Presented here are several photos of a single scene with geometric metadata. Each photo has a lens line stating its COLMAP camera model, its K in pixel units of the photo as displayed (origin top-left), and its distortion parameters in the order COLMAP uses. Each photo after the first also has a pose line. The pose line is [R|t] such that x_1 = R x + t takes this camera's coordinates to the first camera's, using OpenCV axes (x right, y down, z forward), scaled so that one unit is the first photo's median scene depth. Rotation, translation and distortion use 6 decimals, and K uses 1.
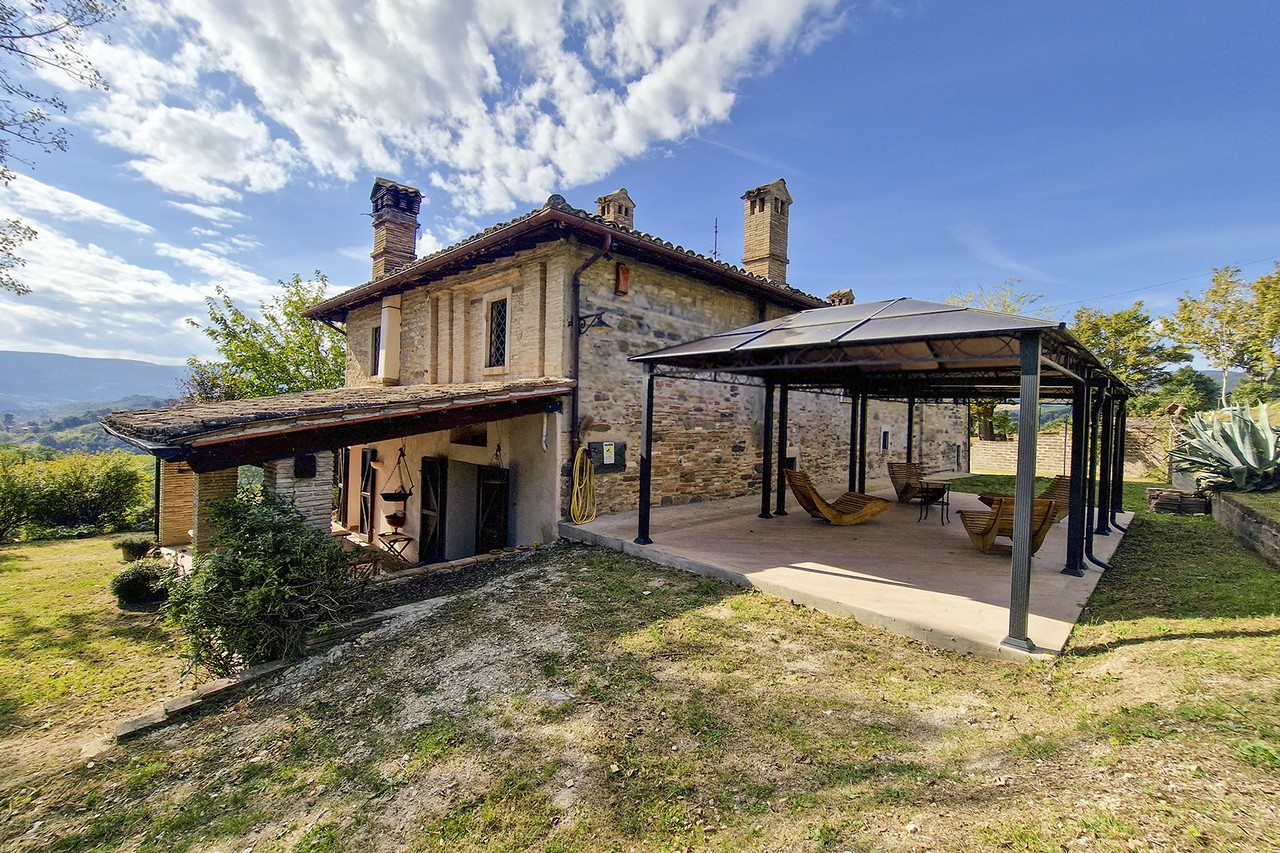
lens RADIAL K [[525.7, 0, 648.4], [0, 525.7, 414.8], [0, 0, 1]] dist [0.000890, 0.000621]
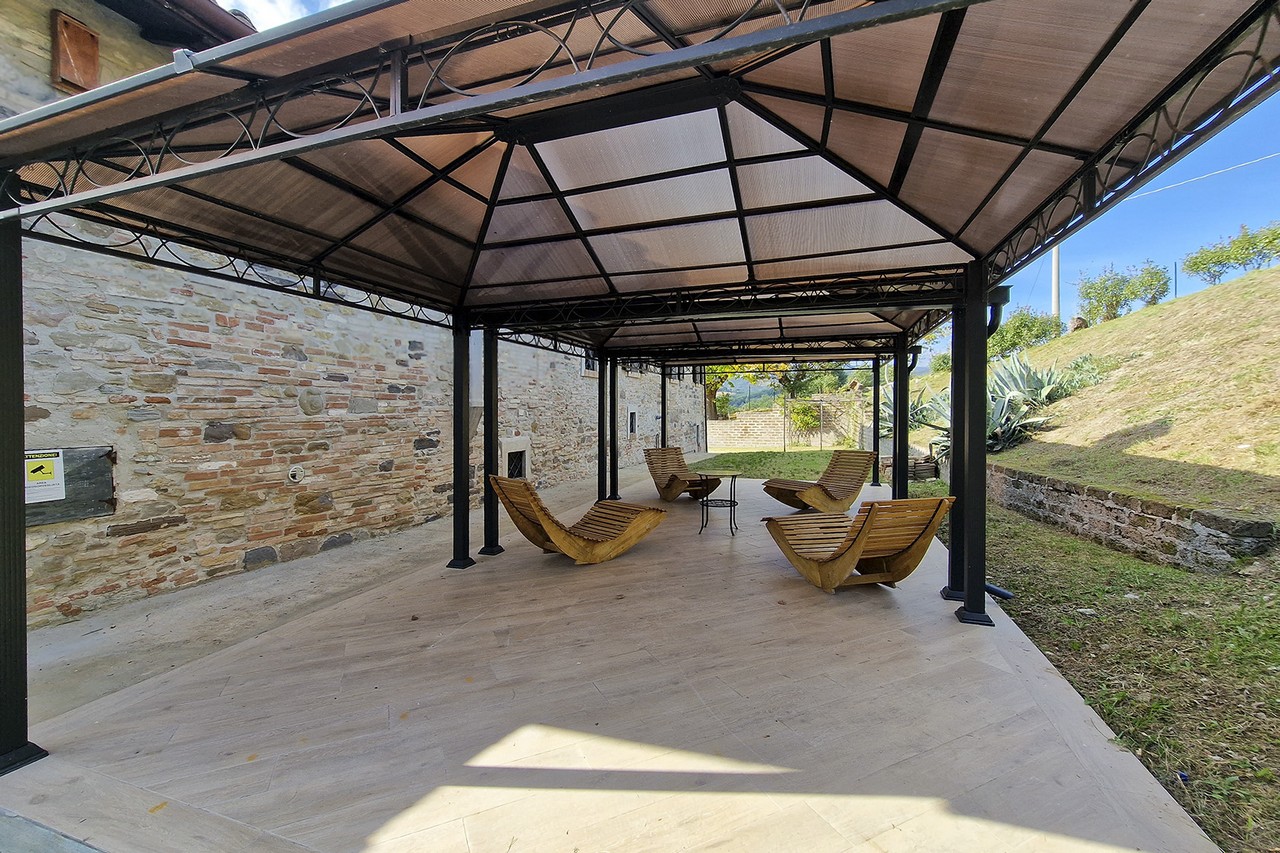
lens RADIAL K [[525.7, 0, 648.3], [0, 525.7, 413.5], [0, 0, 1]] dist [0.000890, 0.000621]
pose [[0.888807, -0.039720, 0.456557, 0.132488], [0.034221, 0.999208, 0.020311, 0.027782], [-0.457002, -0.002429, 0.889462, 0.364643]]
